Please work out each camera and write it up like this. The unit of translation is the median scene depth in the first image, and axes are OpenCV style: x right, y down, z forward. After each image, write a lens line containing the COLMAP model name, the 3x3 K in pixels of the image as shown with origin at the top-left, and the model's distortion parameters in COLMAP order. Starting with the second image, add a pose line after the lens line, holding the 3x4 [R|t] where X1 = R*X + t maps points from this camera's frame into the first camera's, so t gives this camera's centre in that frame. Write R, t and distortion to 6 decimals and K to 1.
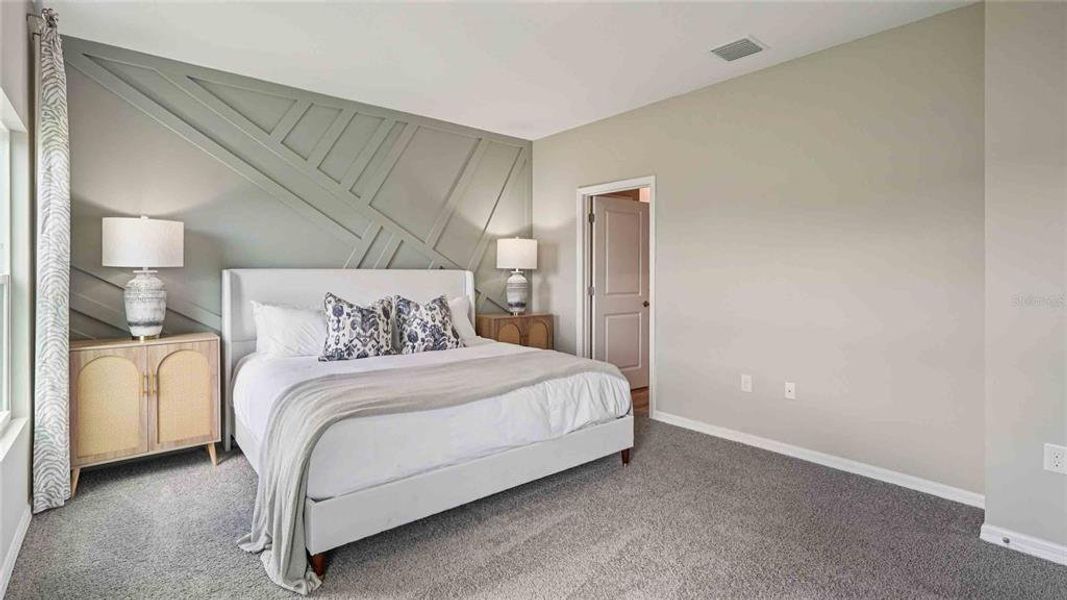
lens RADIAL K [[492.5, 0, 533.3], [0, 492.5, 299.4], [0, 0, 1]] dist [-0.003900, 0.001849]
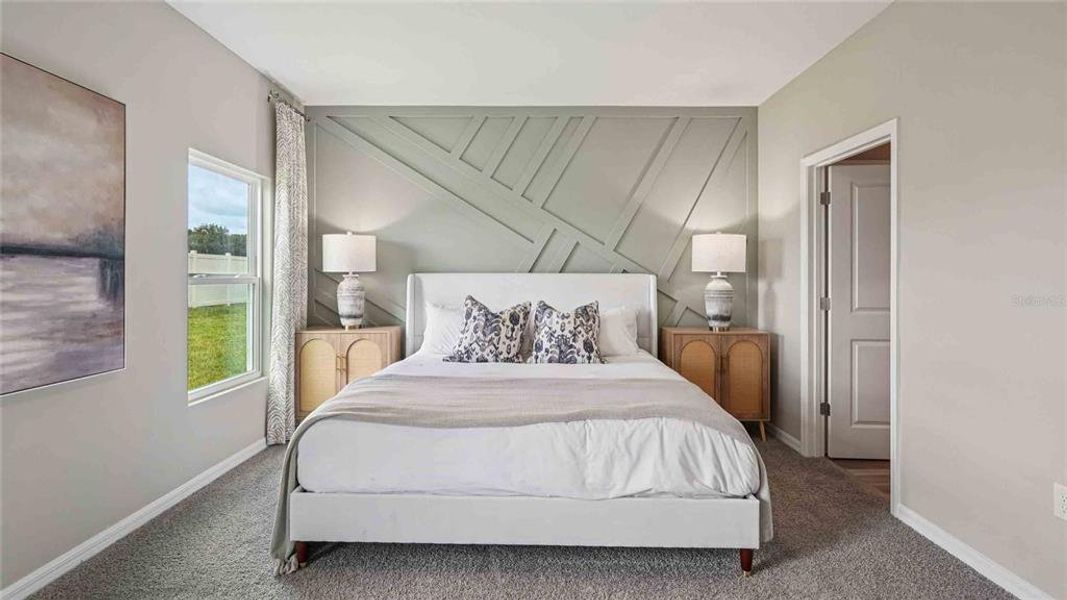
lens RADIAL K [[492.5, 0, 532.2], [0, 492.5, 295.9], [0, 0, 1]] dist [-0.003900, 0.001849]
pose [[0.761536, 0.026191, -0.647593, 0.343246], [-0.036909, 0.999314, -0.002986, -0.014509], [0.647071, 0.026176, 0.761981, 0.281992]]
